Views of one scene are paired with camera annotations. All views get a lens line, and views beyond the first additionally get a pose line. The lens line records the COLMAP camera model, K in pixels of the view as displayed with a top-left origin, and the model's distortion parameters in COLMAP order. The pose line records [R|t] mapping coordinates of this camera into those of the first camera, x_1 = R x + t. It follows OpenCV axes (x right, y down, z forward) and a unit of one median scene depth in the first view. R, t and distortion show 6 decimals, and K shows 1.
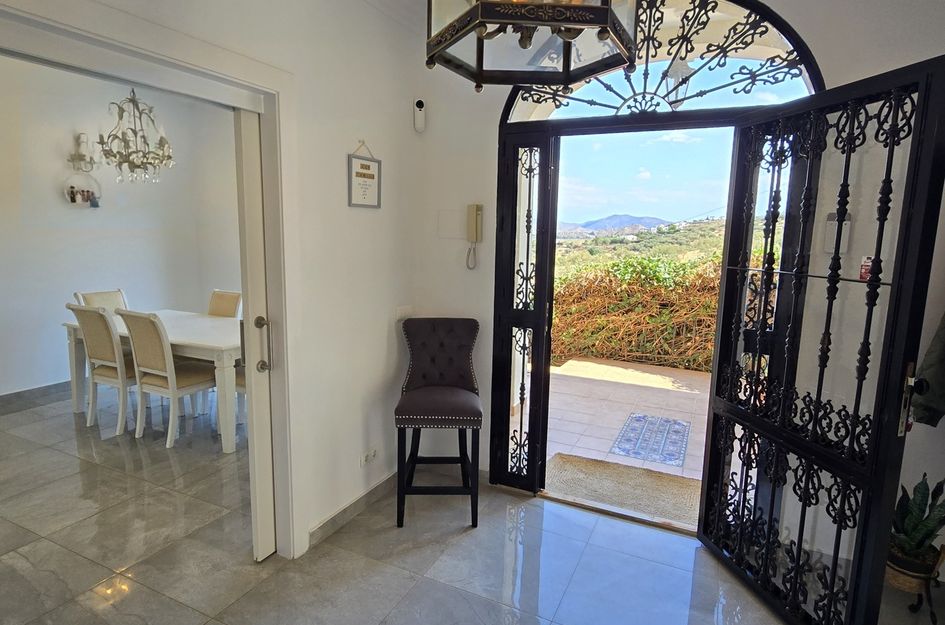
lens RADIAL K [[529.0, 0, 472.2], [0, 529.0, 312.3], [0, 0, 1]] dist [-0.002335, -0.001313]
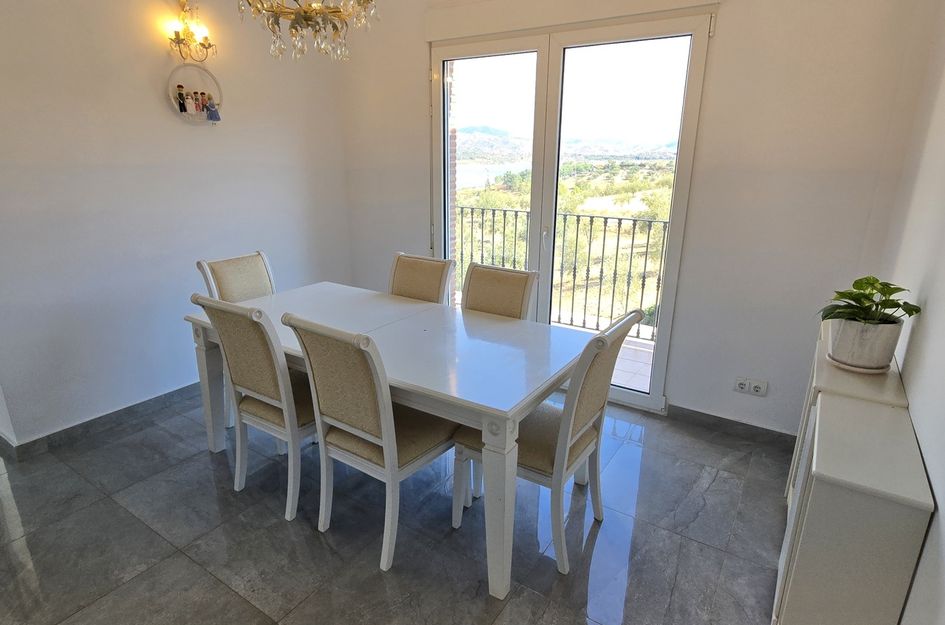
lens RADIAL K [[520.3, 0, 472.5], [0, 520.3, 312.5], [0, 0, 1]] dist [0.004303, 0.000092]
pose [[0.990858, 0.027502, -0.132079, -0.399958], [-0.008164, 0.989431, 0.144771, -0.079619], [0.134665, -0.142369, 0.980610, 0.495830]]
